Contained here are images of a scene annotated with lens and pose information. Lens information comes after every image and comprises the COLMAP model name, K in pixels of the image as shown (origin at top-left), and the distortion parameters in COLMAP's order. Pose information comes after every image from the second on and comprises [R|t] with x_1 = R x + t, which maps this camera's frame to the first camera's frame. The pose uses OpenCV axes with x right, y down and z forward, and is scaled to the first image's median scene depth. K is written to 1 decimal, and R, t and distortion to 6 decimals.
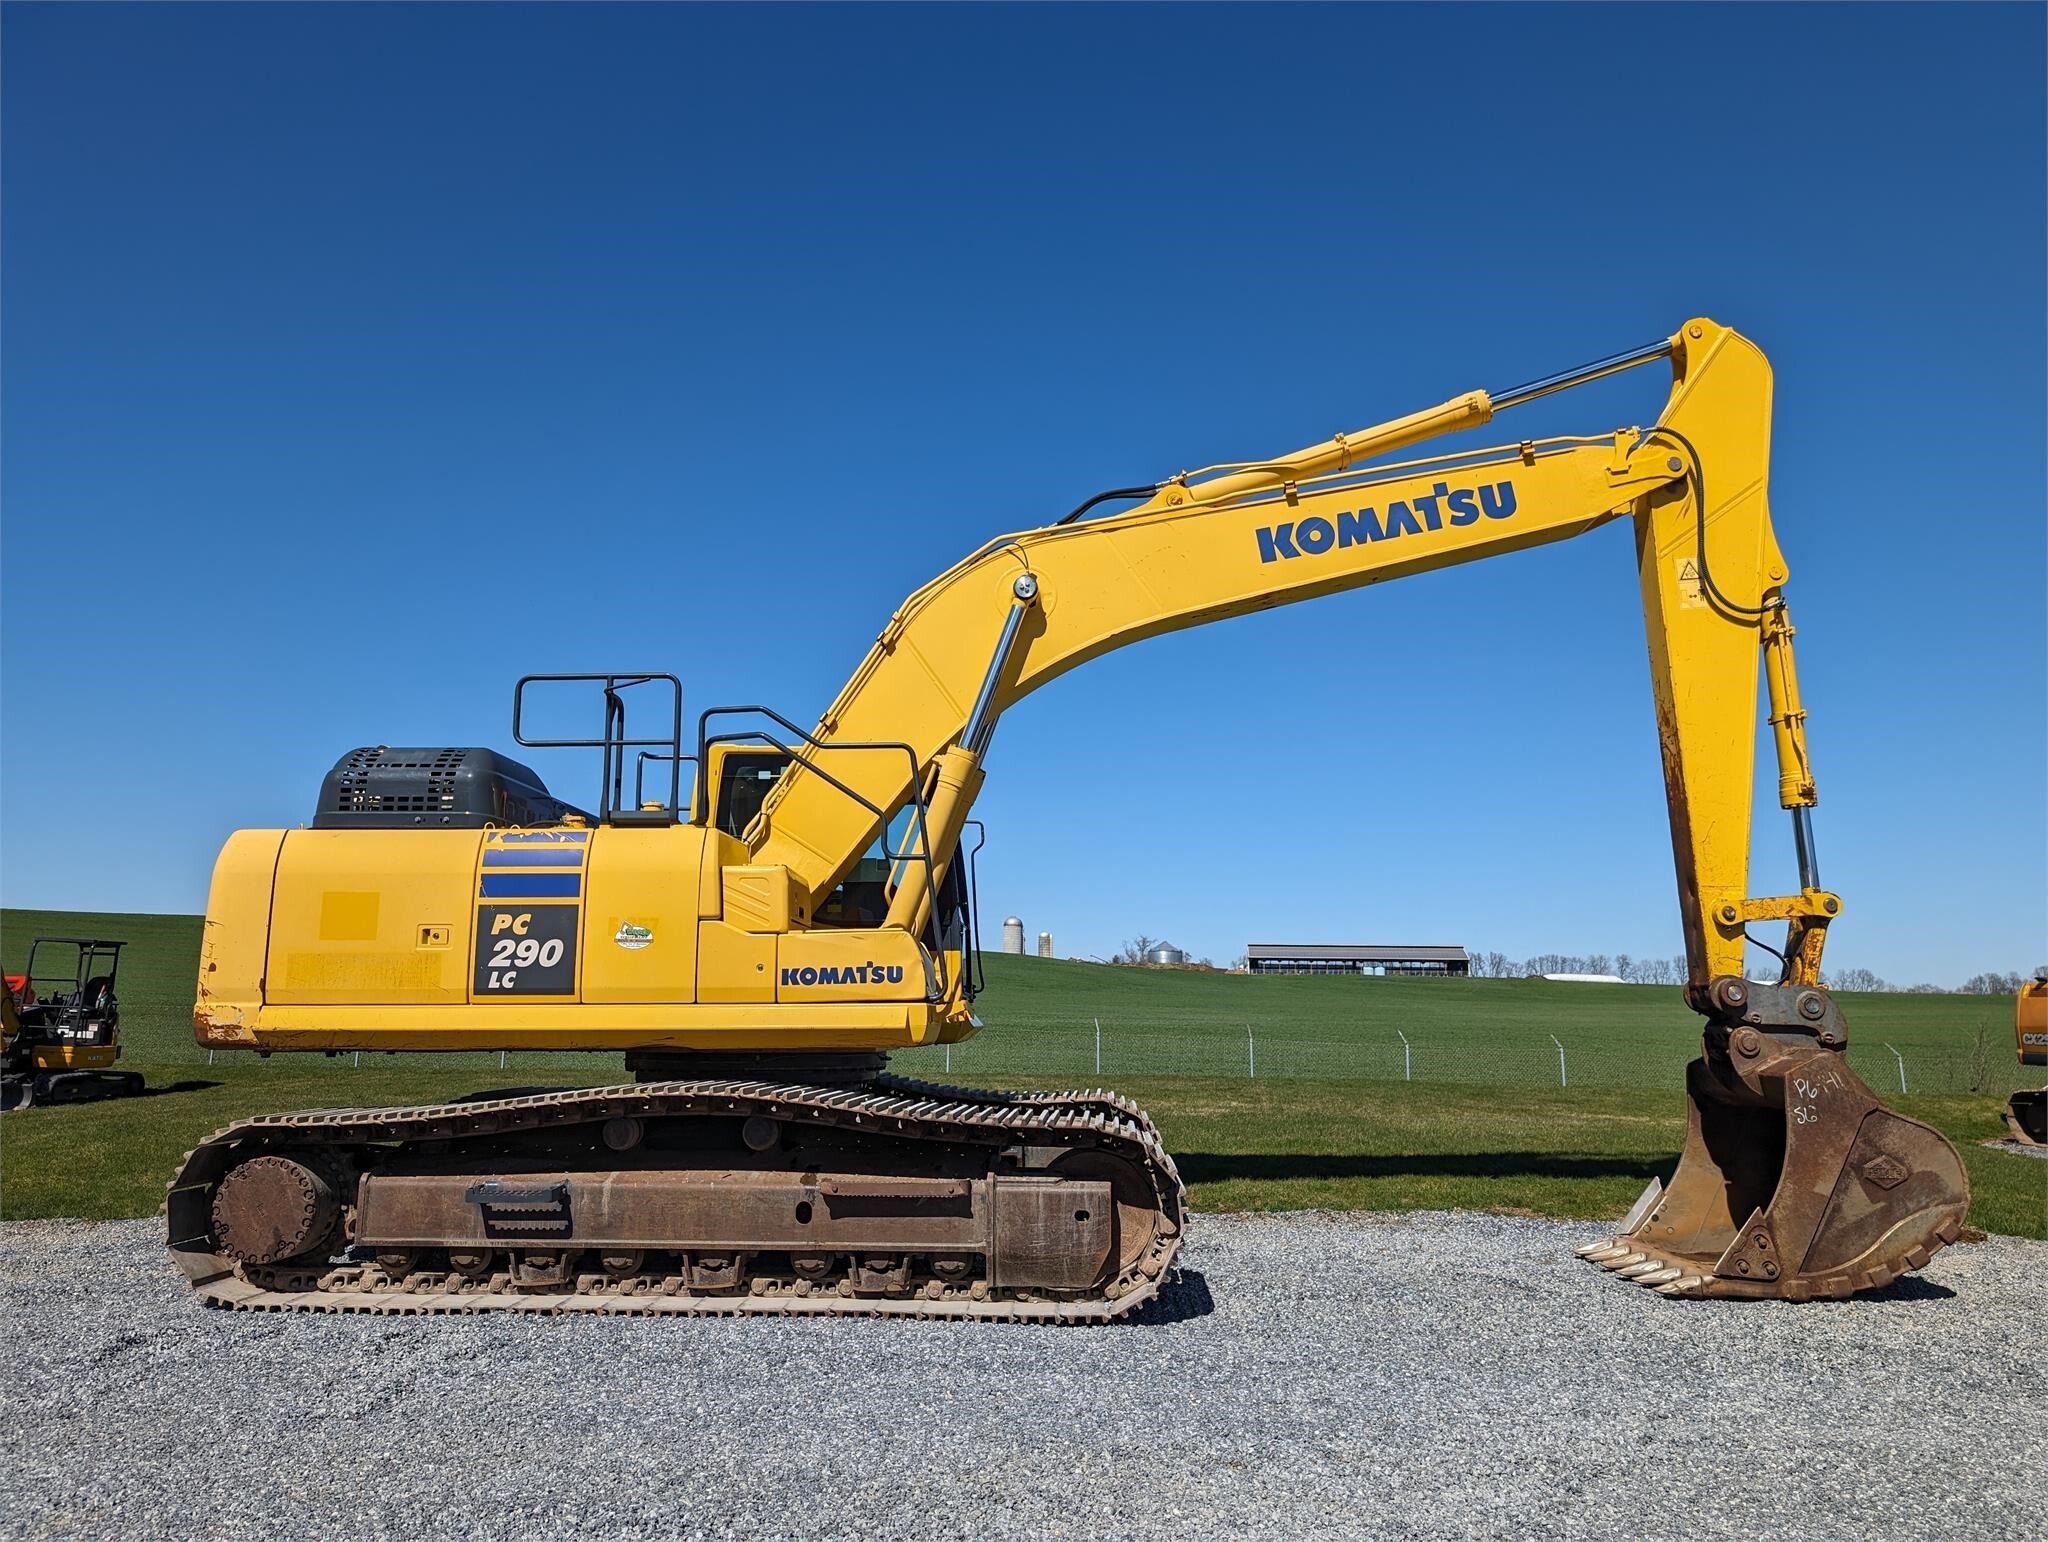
lens RADIAL K [[1465.6, 0, 1073.6], [0, 1465.6, 789.2], [0, 0, 1]] dist [0.045892, -0.038914]
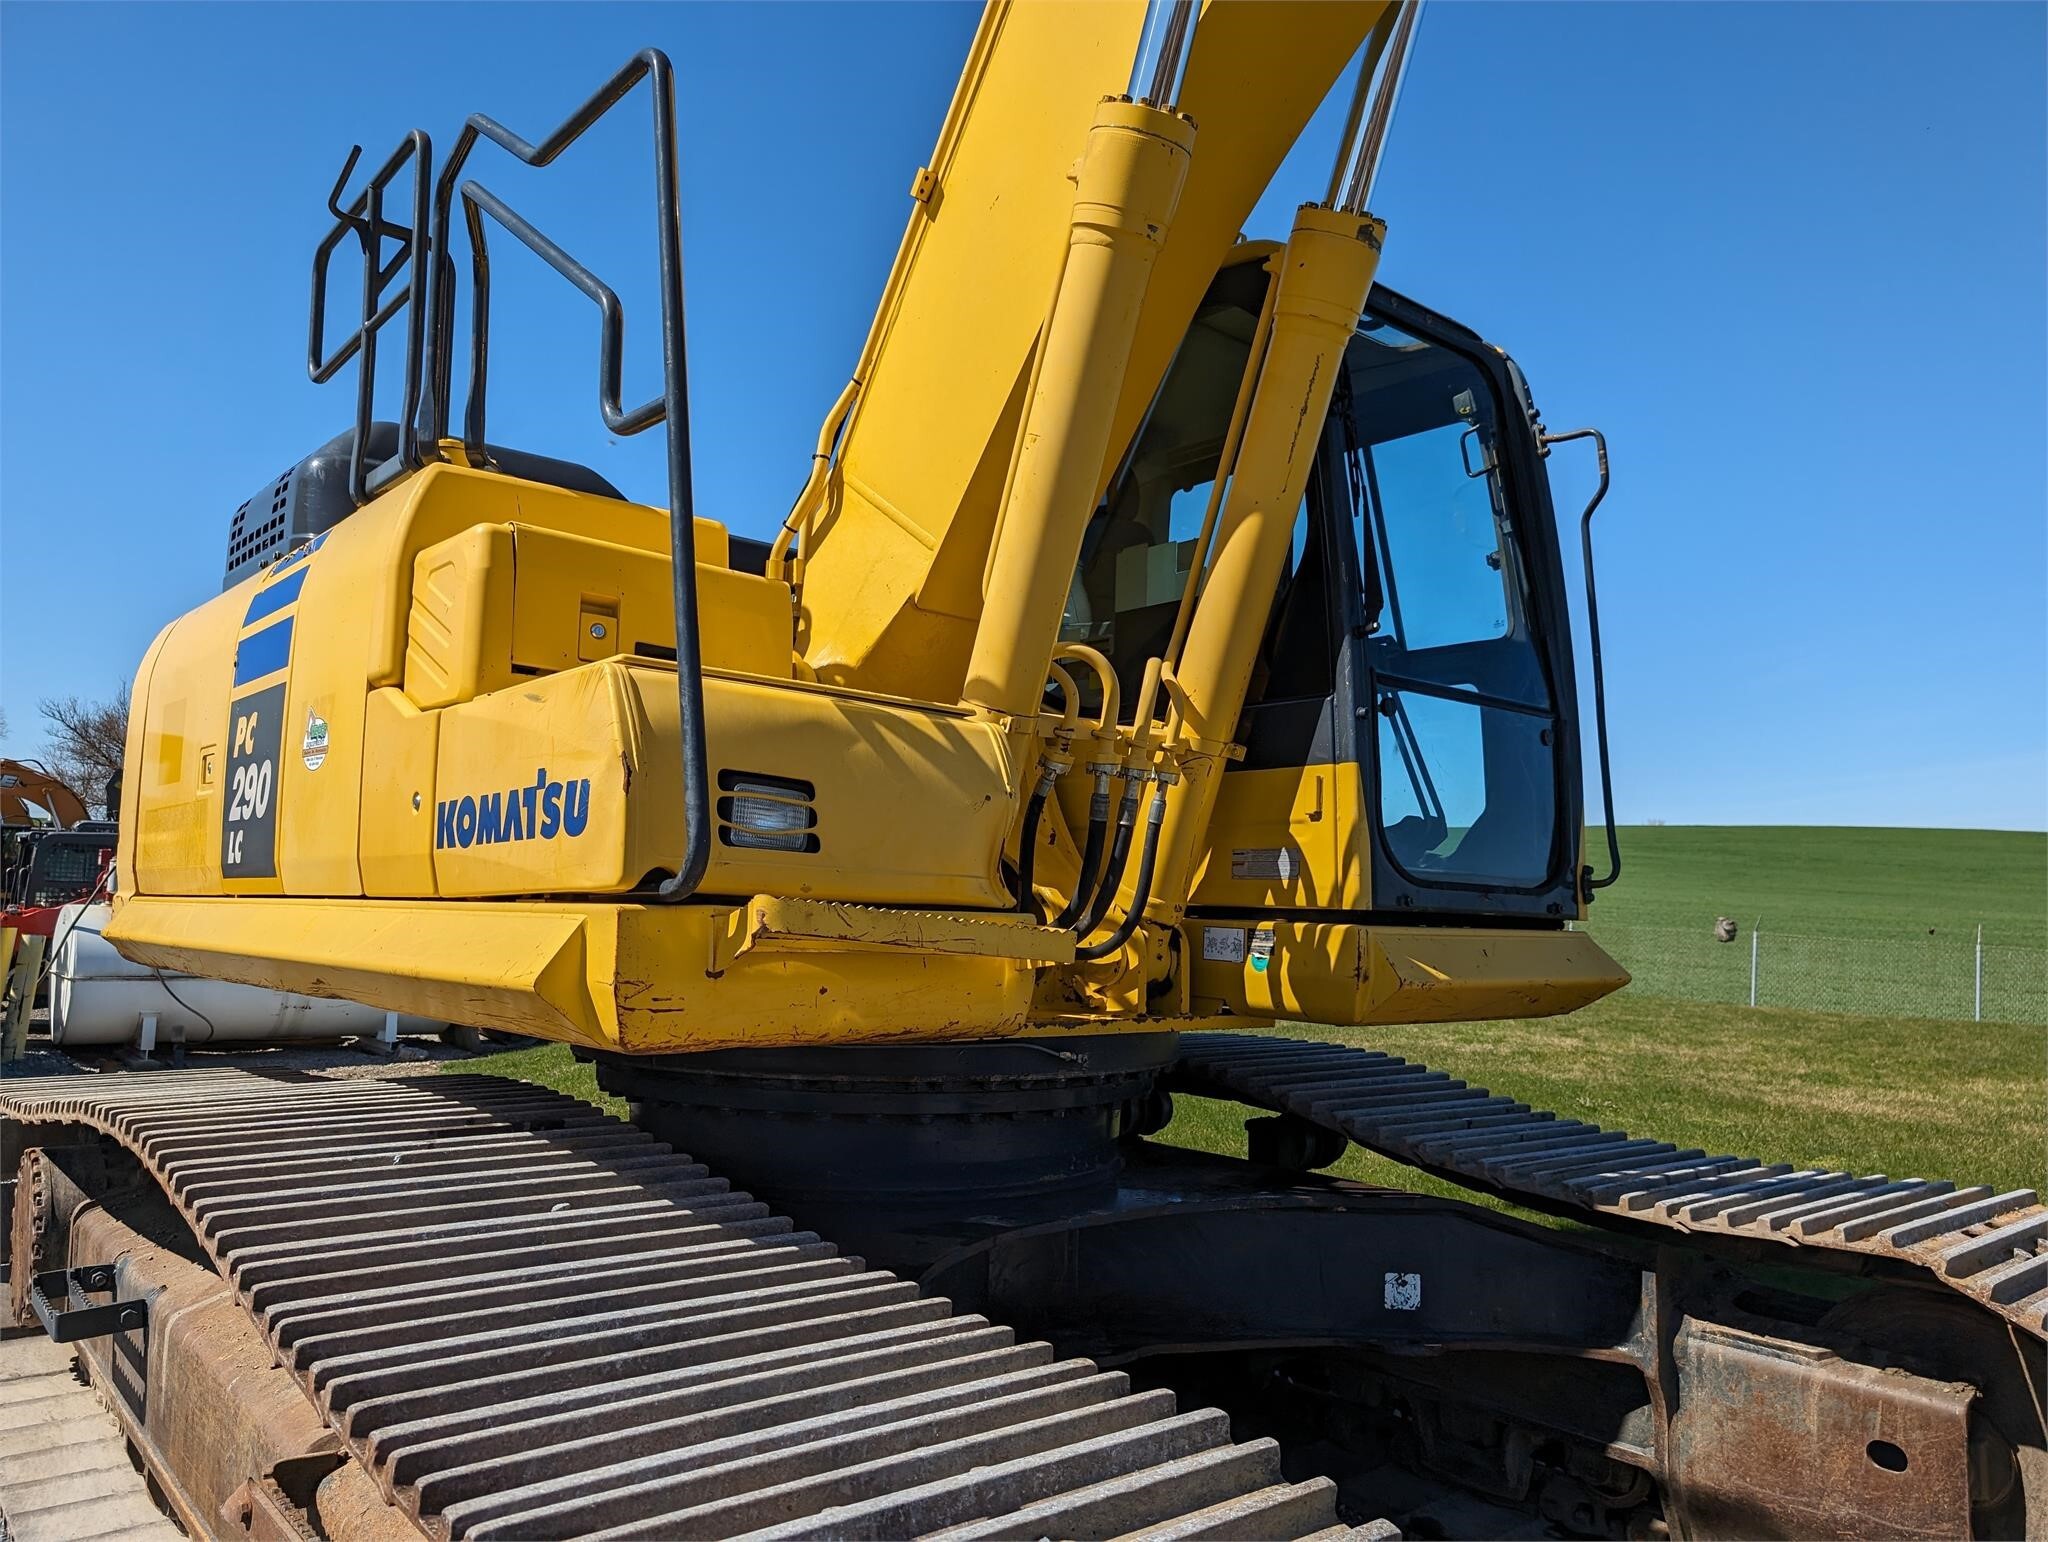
lens RADIAL K [[1465.6, 0, 1031.5], [0, 1465.6, 812.9], [0, 0, 1]] dist [0.045892, -0.038914]
pose [[0.666895, -0.036936, -0.744236, 0.154258], [0.094419, 0.994909, 0.035231, 0.119450], [0.739146, -0.093765, 0.666987, 0.825826]]
